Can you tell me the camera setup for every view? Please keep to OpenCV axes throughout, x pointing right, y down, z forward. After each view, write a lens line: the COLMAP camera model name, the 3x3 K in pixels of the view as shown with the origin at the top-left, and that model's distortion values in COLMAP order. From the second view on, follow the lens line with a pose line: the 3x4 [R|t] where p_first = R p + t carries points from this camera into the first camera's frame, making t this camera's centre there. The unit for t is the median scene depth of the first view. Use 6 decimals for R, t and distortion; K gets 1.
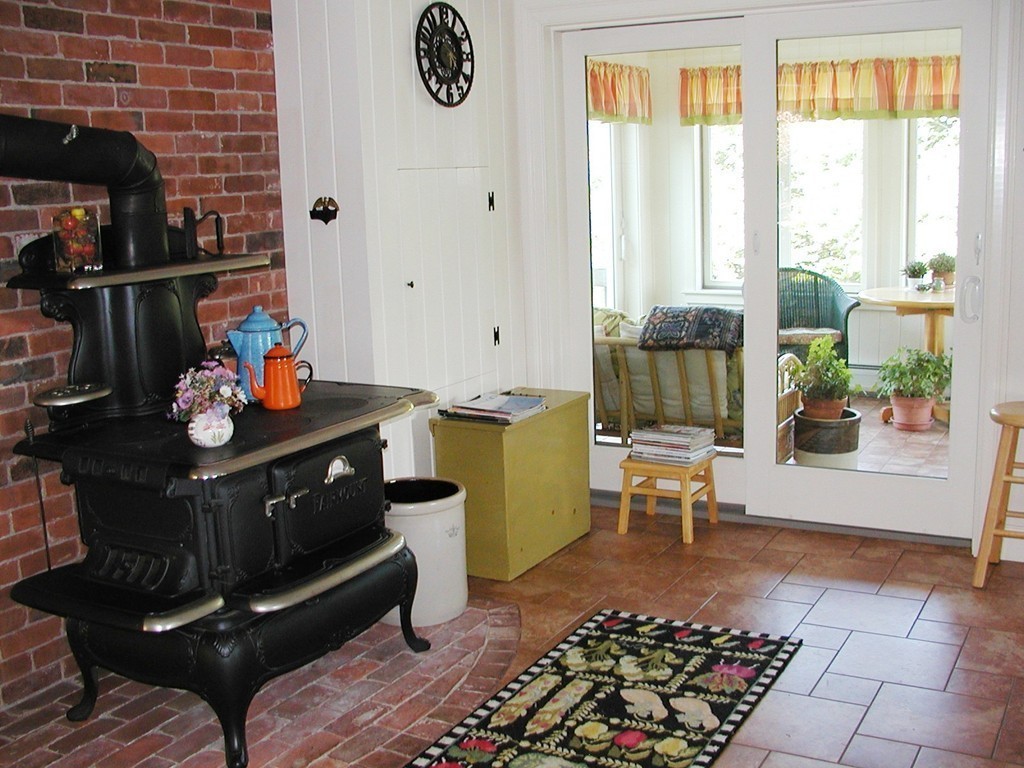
lens RADIAL K [[1161.0, 0, 515.6], [0, 1161.0, 411.4], [0, 0, 1]] dist [-0.234438, 0.336802]
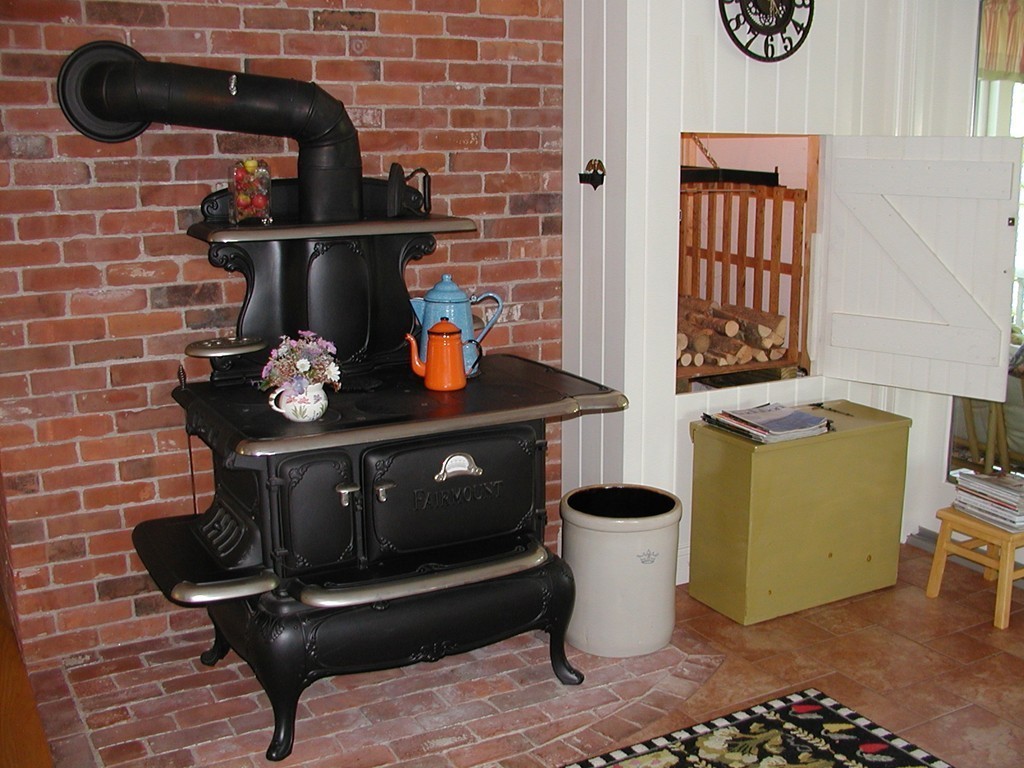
lens RADIAL K [[1161.0, 0, 515.6], [0, 1161.0, 411.4], [0, 0, 1]] dist [-0.234438, 0.336802]
pose [[0.852493, 0.150789, -0.500518, 0.281604], [-0.131252, 0.988563, 0.074268, -0.055716], [0.505992, 0.002382, 0.862535, 0.214614]]
